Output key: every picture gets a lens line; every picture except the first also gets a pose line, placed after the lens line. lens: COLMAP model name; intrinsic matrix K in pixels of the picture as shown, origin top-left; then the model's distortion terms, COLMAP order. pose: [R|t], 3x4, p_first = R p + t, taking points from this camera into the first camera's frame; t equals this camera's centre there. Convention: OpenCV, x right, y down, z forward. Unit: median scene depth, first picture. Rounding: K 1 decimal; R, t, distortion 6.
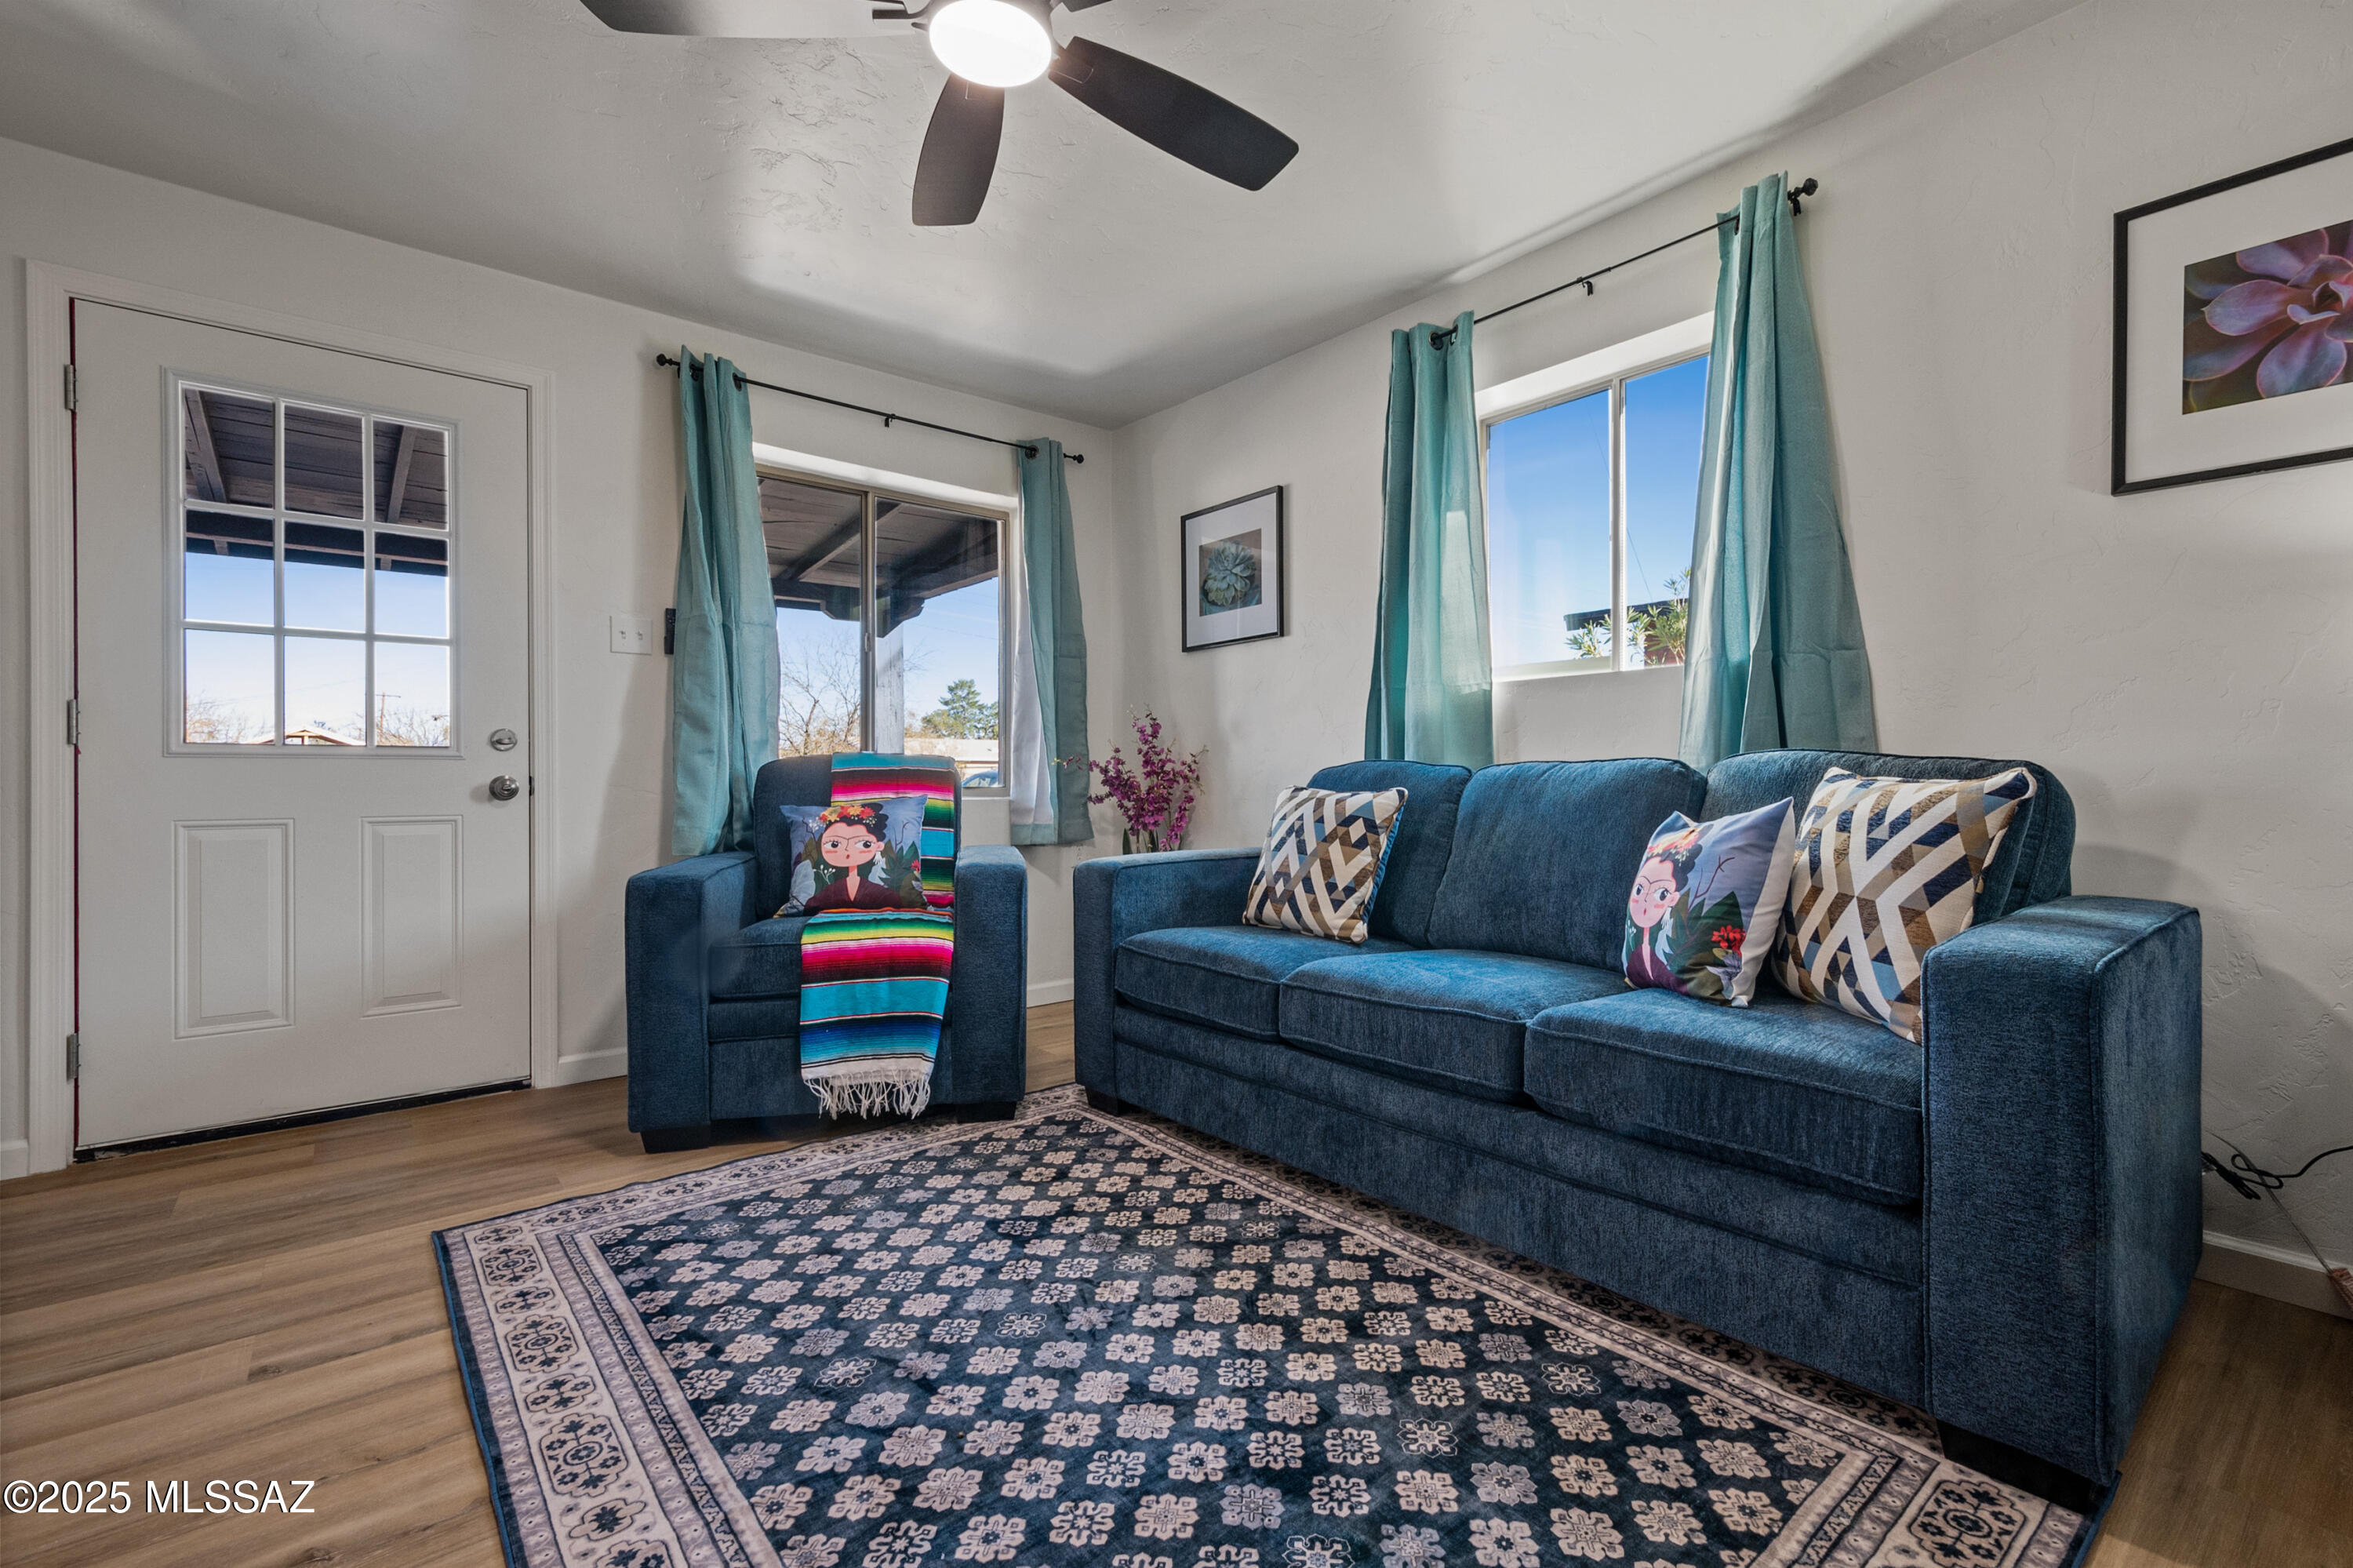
lens RADIAL K [[1024.6, 0, 1182.0], [0, 1024.6, 777.7], [0, 0, 1]] dist [0.004822, -0.000015]
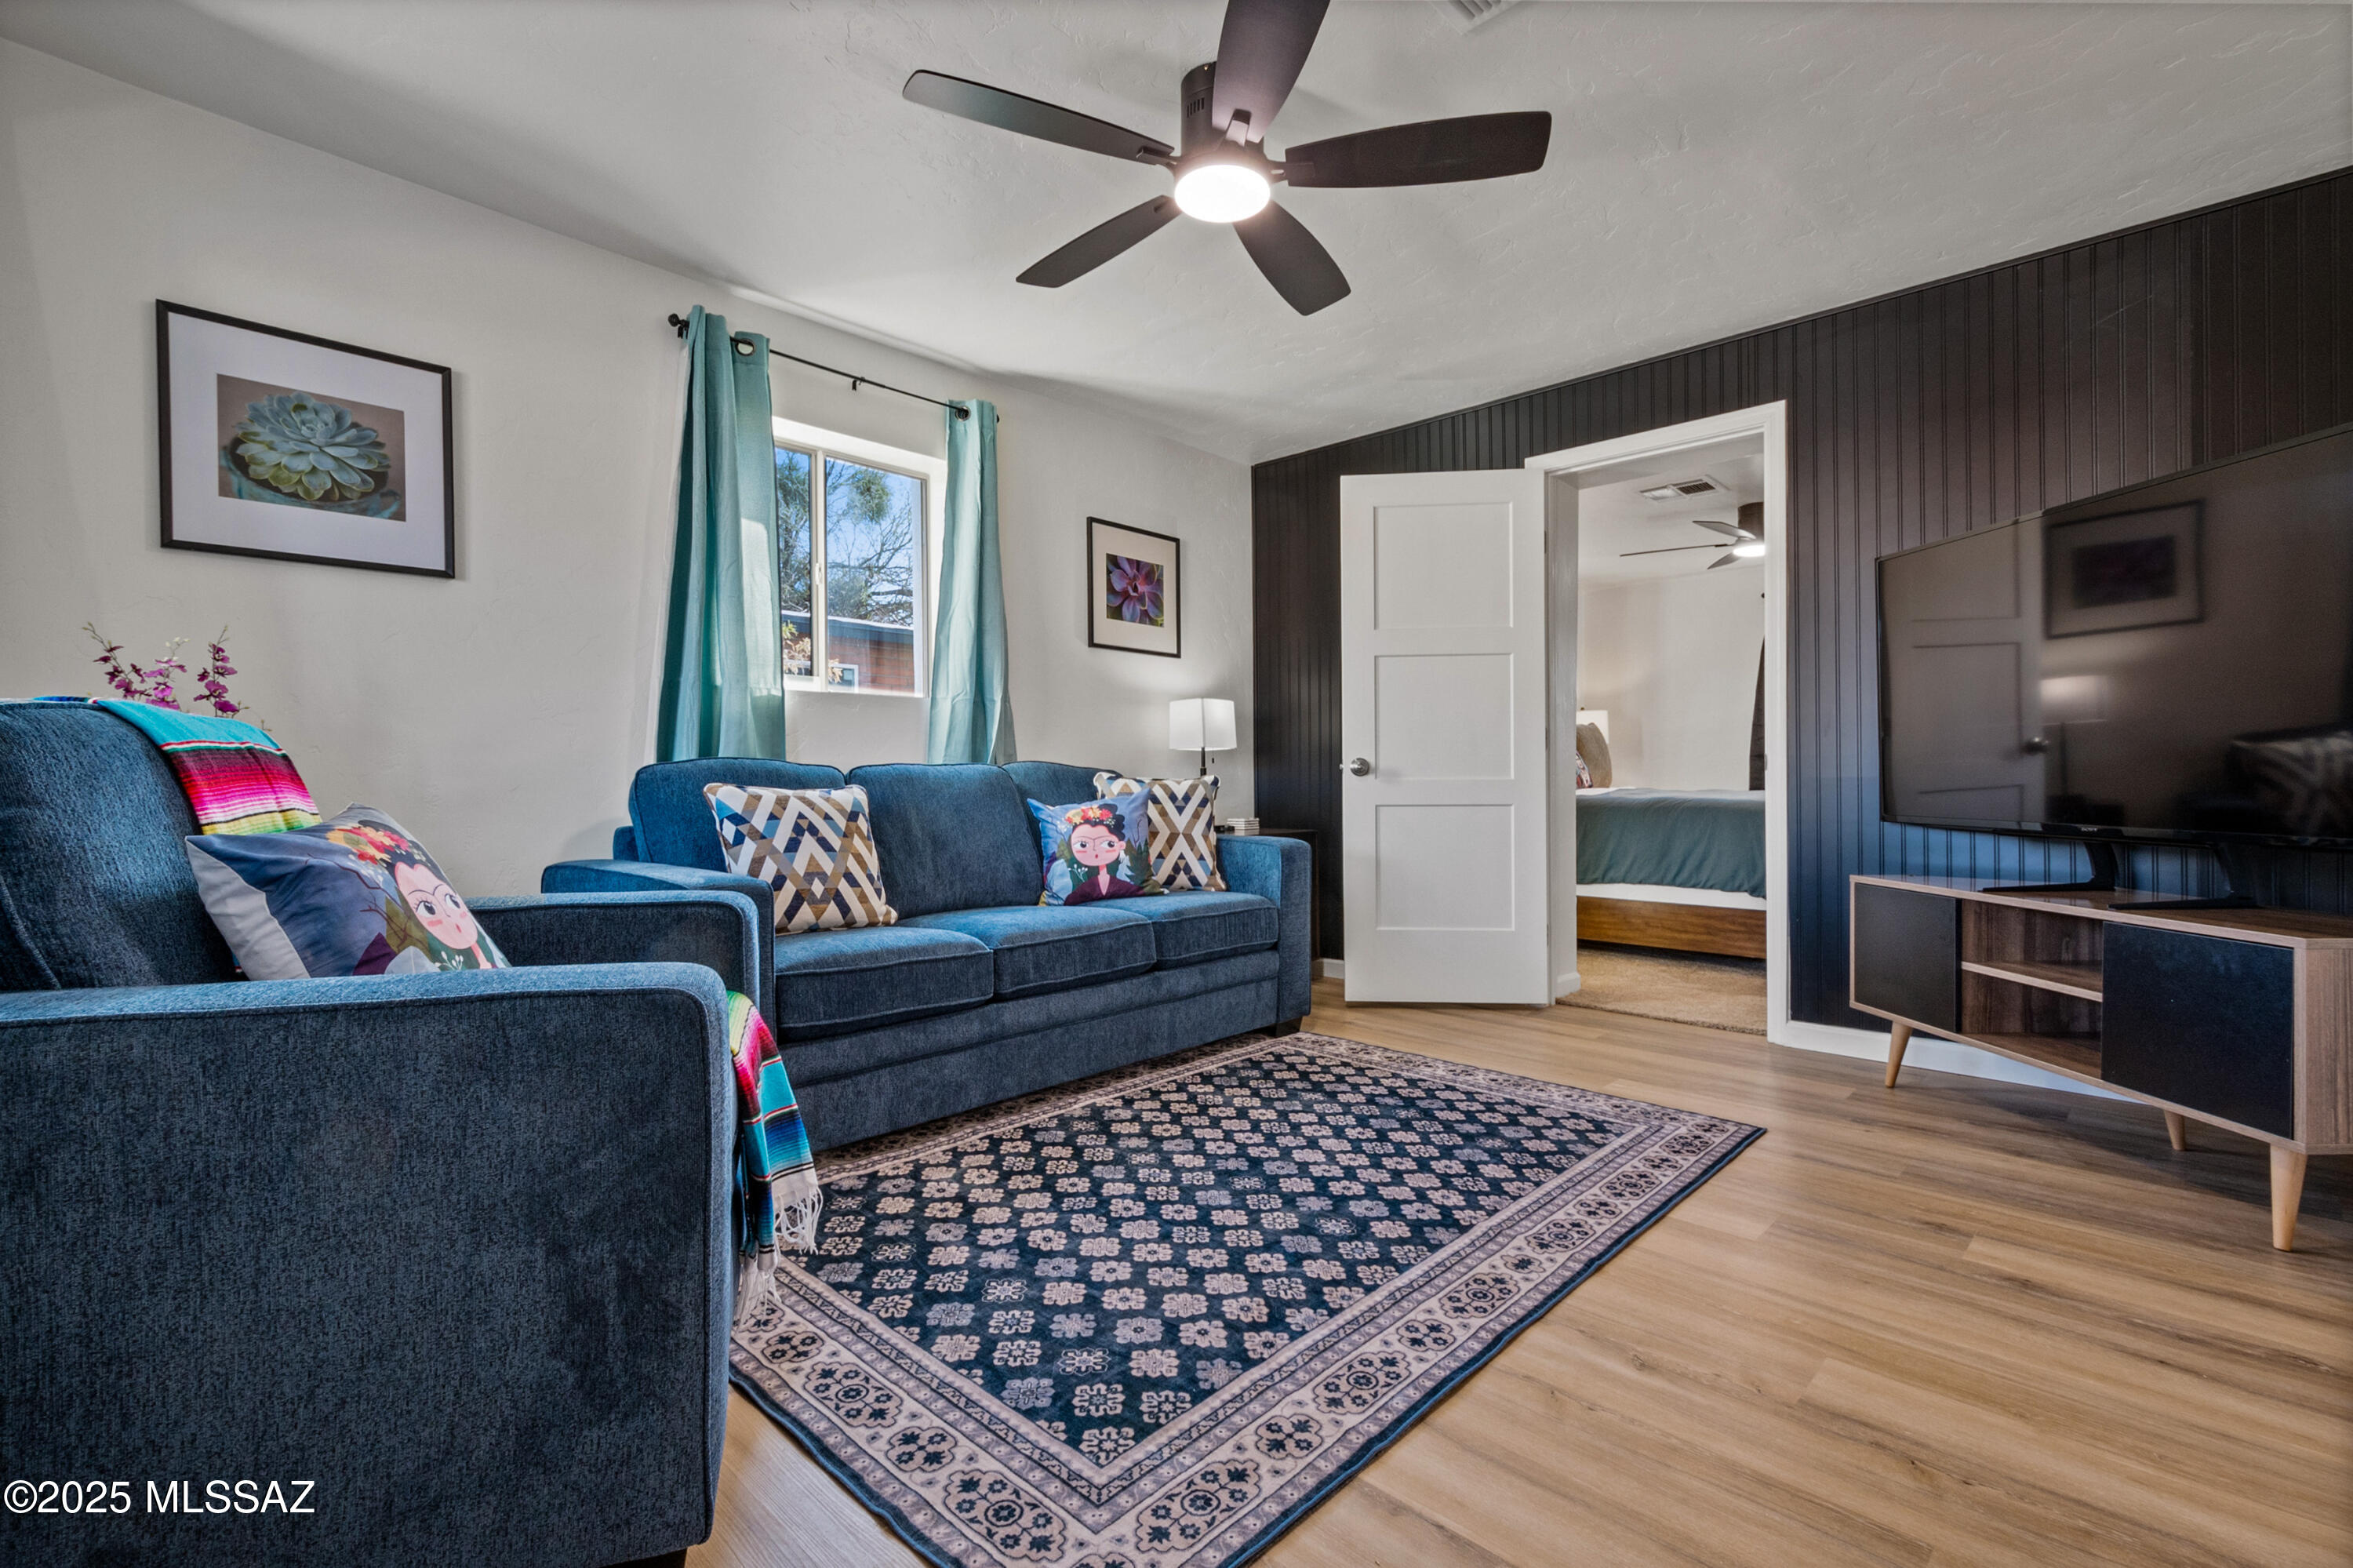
lens RADIAL K [[1066.3, 0, 1181.5], [0, 1066.3, 769.6], [0, 0, 1]] dist [0.007959, 0.000006]
pose [[-0.122769, 0.013733, 0.992340, -1.266609], [-0.000715, 0.999903, -0.013926, 0.011628], [-0.992435, -0.002419, -0.122747, 1.037588]]
